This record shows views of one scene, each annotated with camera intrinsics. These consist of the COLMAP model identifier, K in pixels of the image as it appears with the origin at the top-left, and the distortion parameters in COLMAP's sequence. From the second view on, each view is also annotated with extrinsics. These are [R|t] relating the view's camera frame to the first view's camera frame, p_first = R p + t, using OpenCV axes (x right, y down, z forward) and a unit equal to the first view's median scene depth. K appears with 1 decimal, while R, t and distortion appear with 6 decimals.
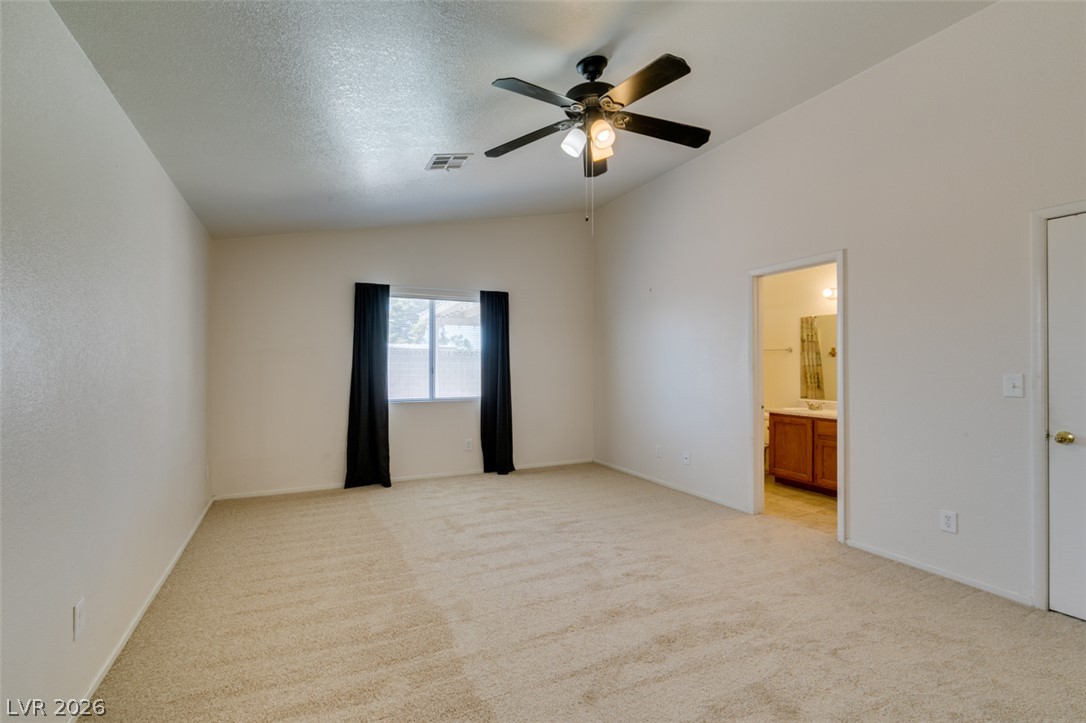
lens RADIAL K [[489.2, 0, 535.5], [0, 489.2, 362.8], [0, 0, 1]] dist [0.001680, -0.001149]
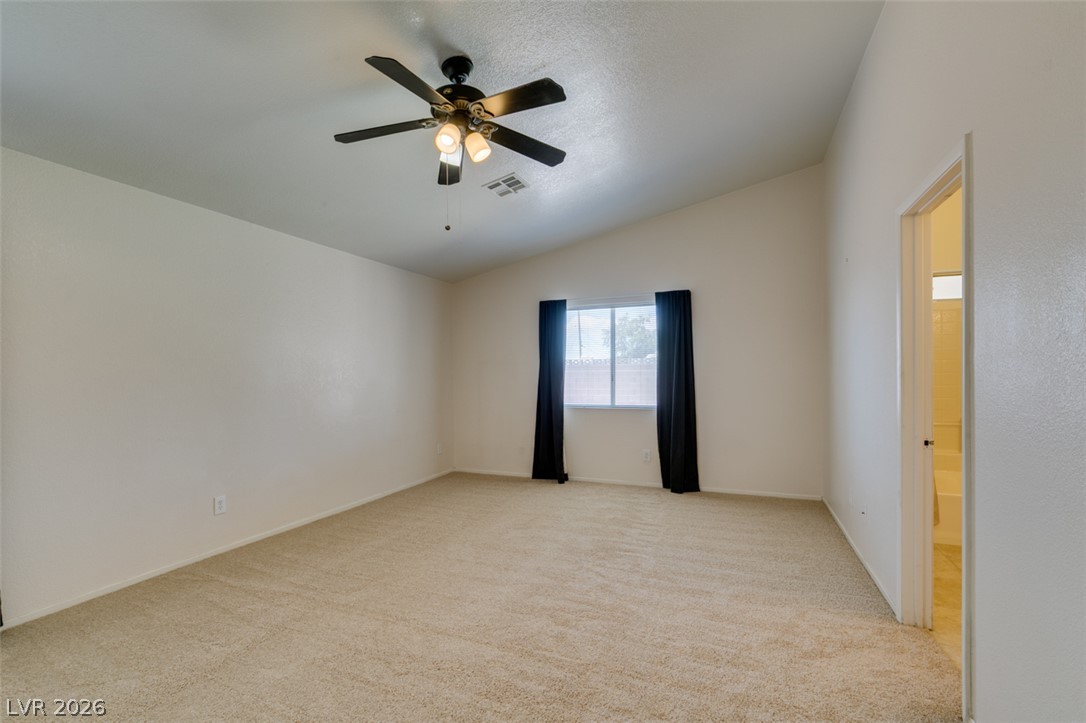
lens RADIAL K [[489.2, 0, 534.8], [0, 489.2, 377.1], [0, 0, 1]] dist [0.001680, -0.001149]
pose [[0.662088, -0.000221, -0.749426, 0.470037], [0.011987, 0.999875, 0.010295, 0.001944], [0.749330, -0.015800, 0.662008, 0.224058]]
